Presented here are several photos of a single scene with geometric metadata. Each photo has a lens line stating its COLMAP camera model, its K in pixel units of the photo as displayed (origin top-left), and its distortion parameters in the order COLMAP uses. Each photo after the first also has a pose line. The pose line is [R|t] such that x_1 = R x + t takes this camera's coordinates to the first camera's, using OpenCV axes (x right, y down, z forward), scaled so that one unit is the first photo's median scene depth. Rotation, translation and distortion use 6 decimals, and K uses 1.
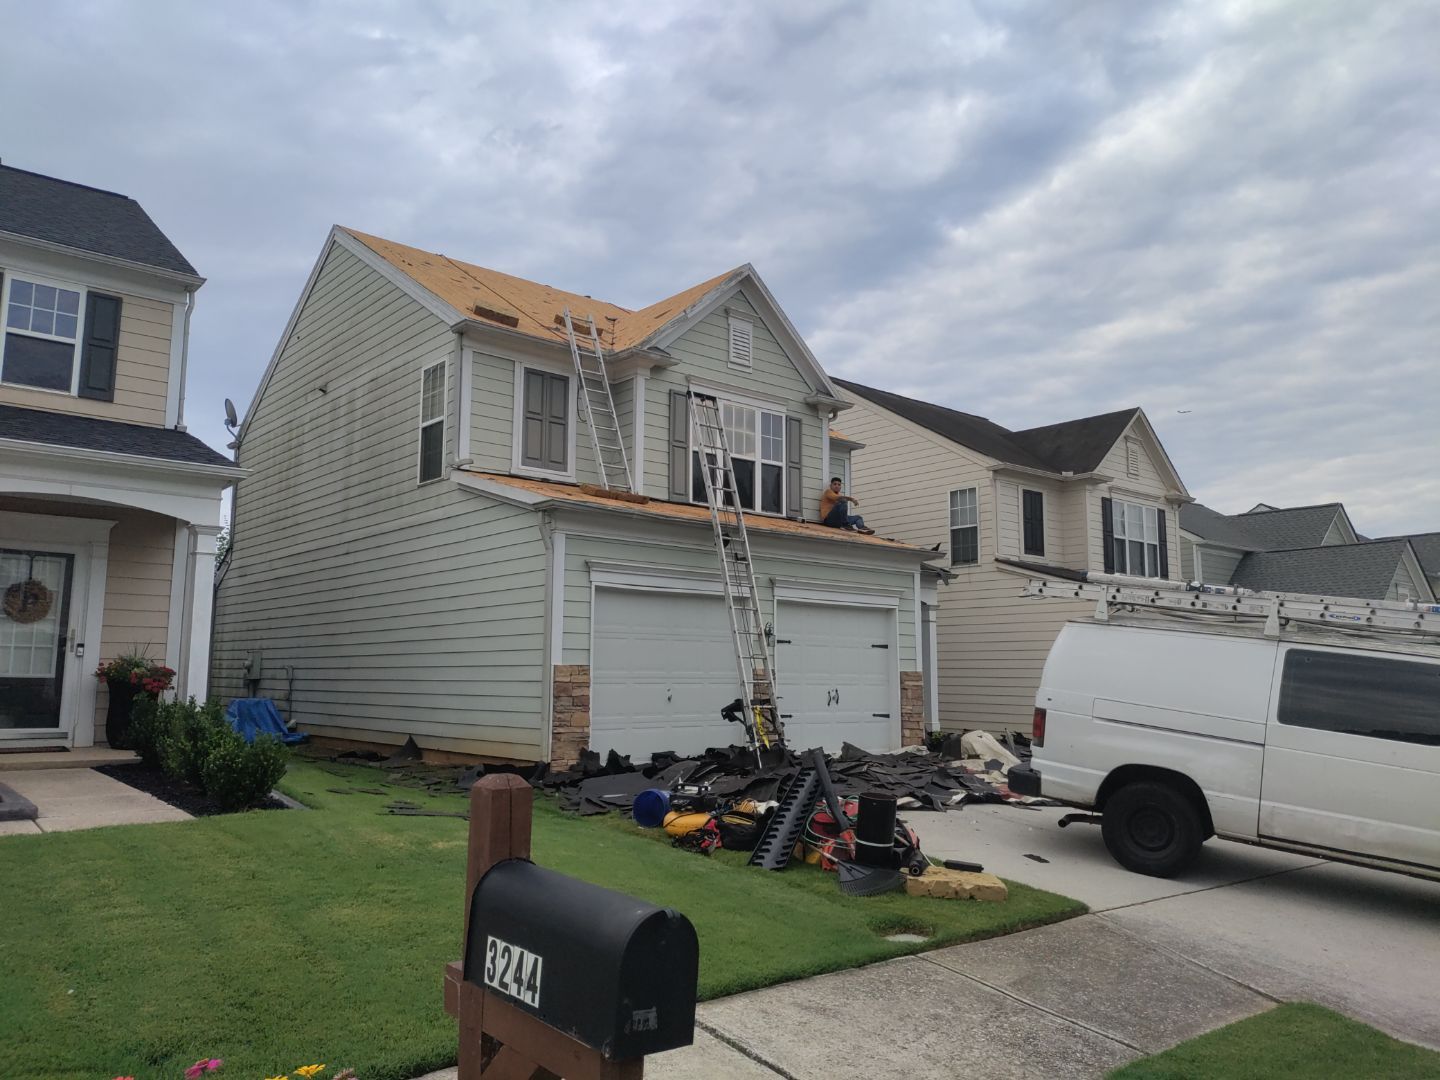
lens RADIAL K [[1061.5, 0, 710.4], [0, 1061.5, 540.4], [0, 0, 1]] dist [0.106746, -0.148272]
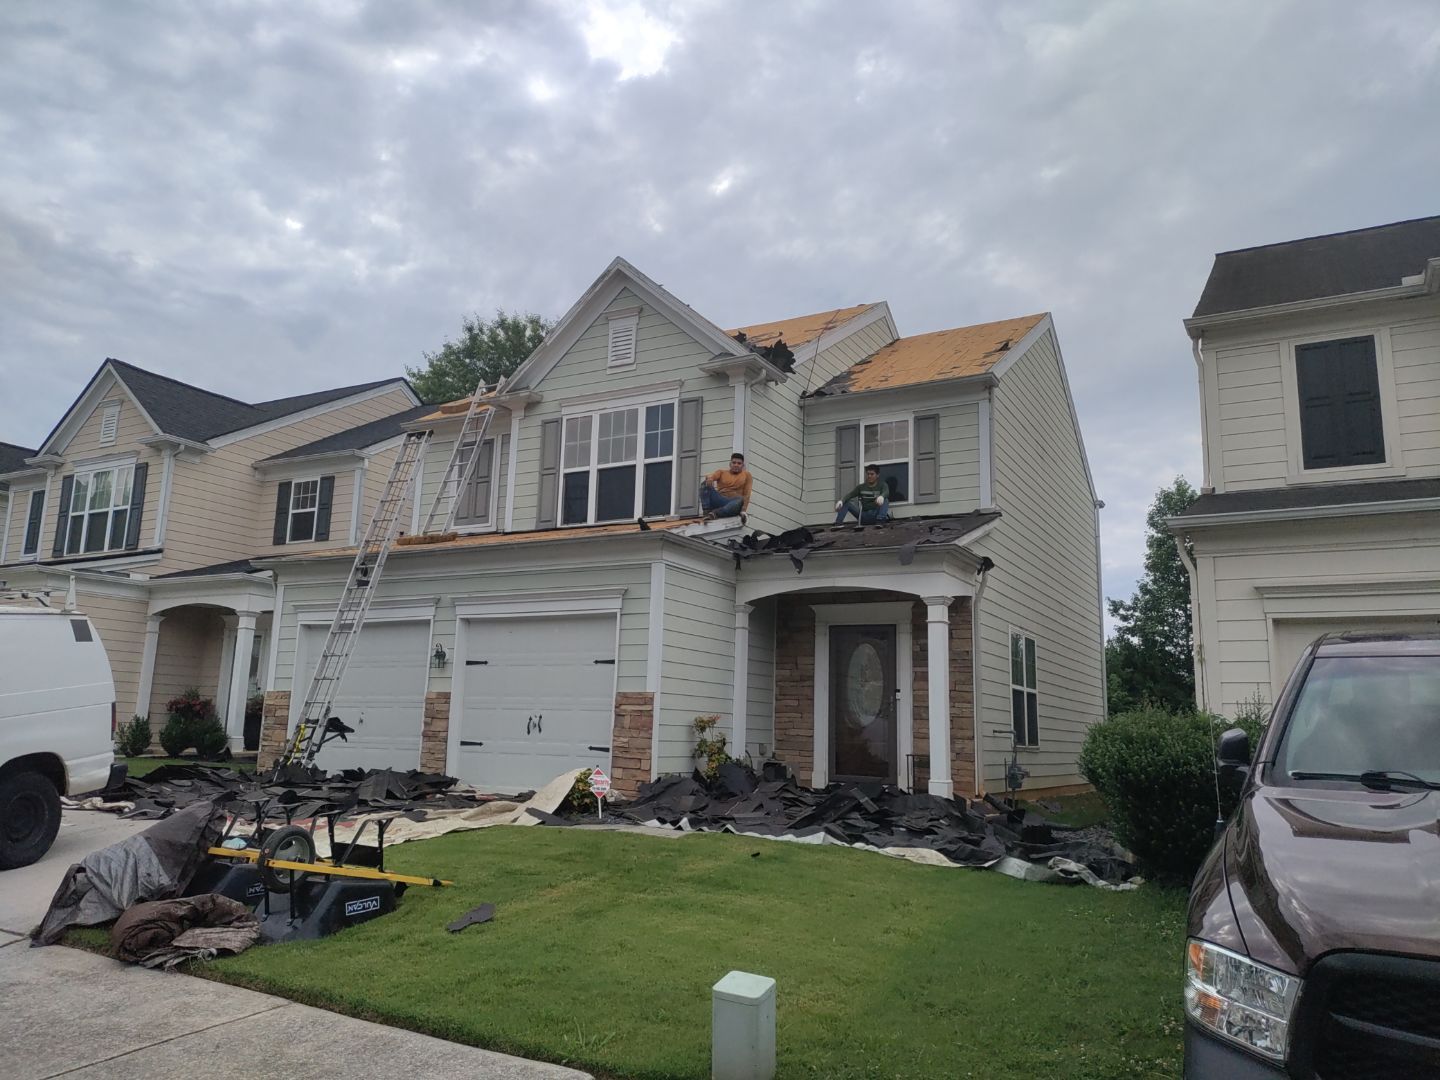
lens RADIAL K [[1061.5, 0, 710.4], [0, 1061.5, 540.4], [0, 0, 1]] dist [0.106746, -0.148272]
pose [[0.343566, -0.169314, -0.923740, 0.933129], [0.091416, 0.984972, -0.146538, 0.132929], [0.934669, -0.034099, 0.353881, 0.788855]]
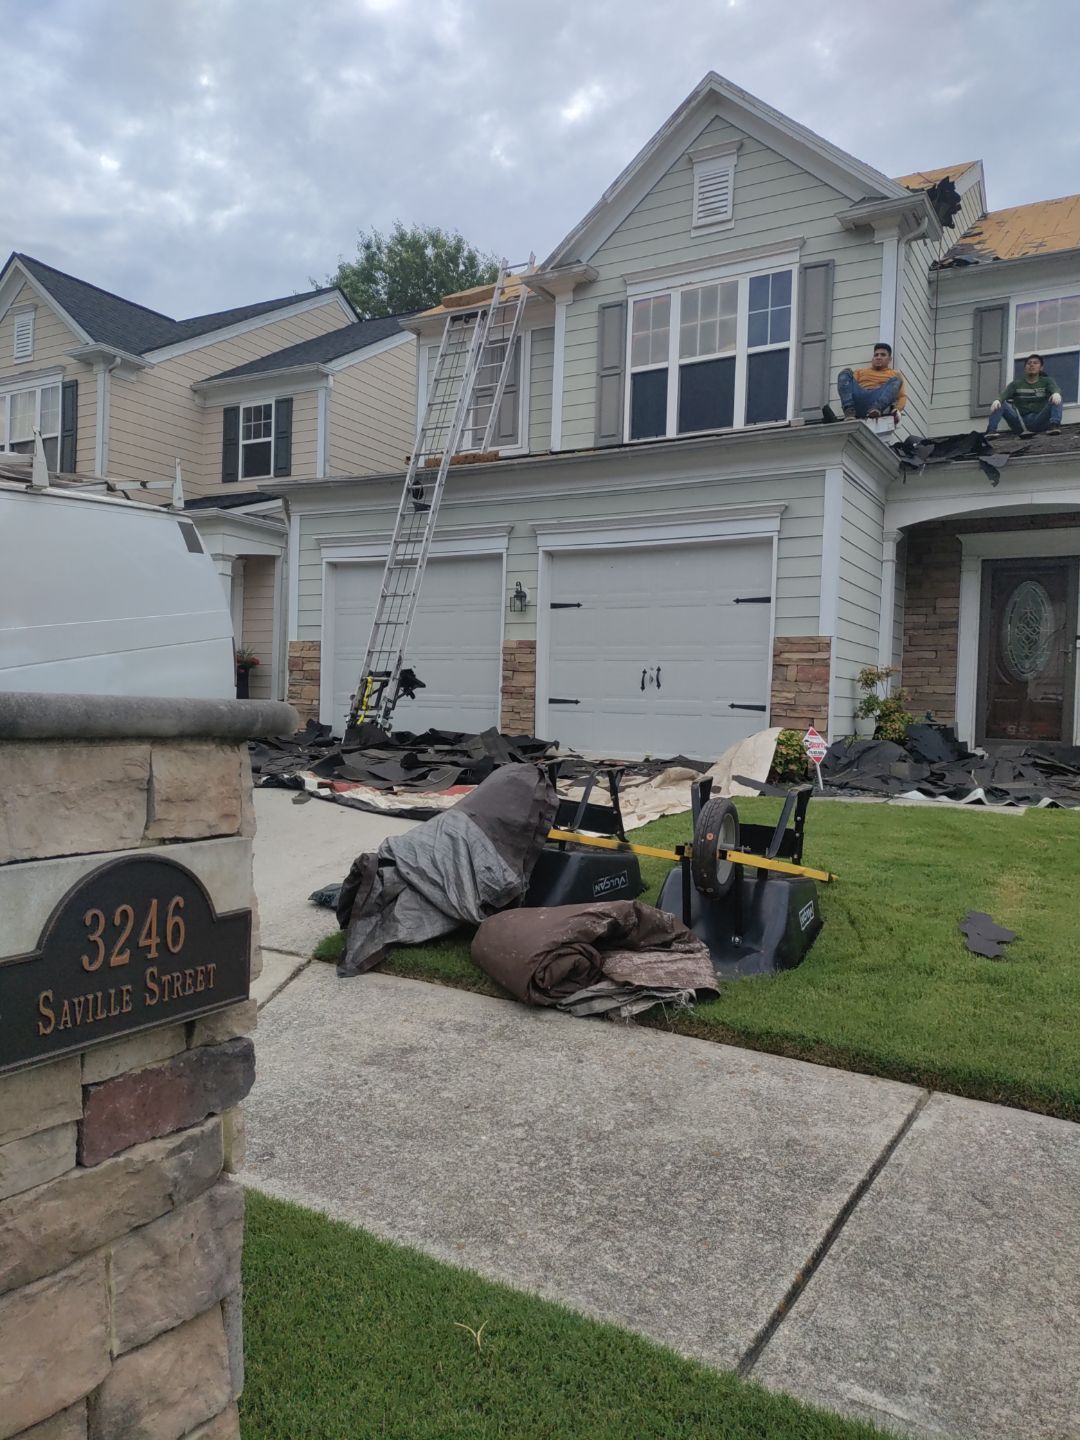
lens RADIAL K [[1061.5, 0, 533.4], [0, 1061.5, 719.9], [0, 0, 1]] dist [0.106746, -0.148272]
pose [[0.334308, 0.008893, -0.942422, 0.713853], [0.093566, 0.994702, 0.042577, 0.130305], [0.937808, -0.102413, 0.331704, 0.653834]]
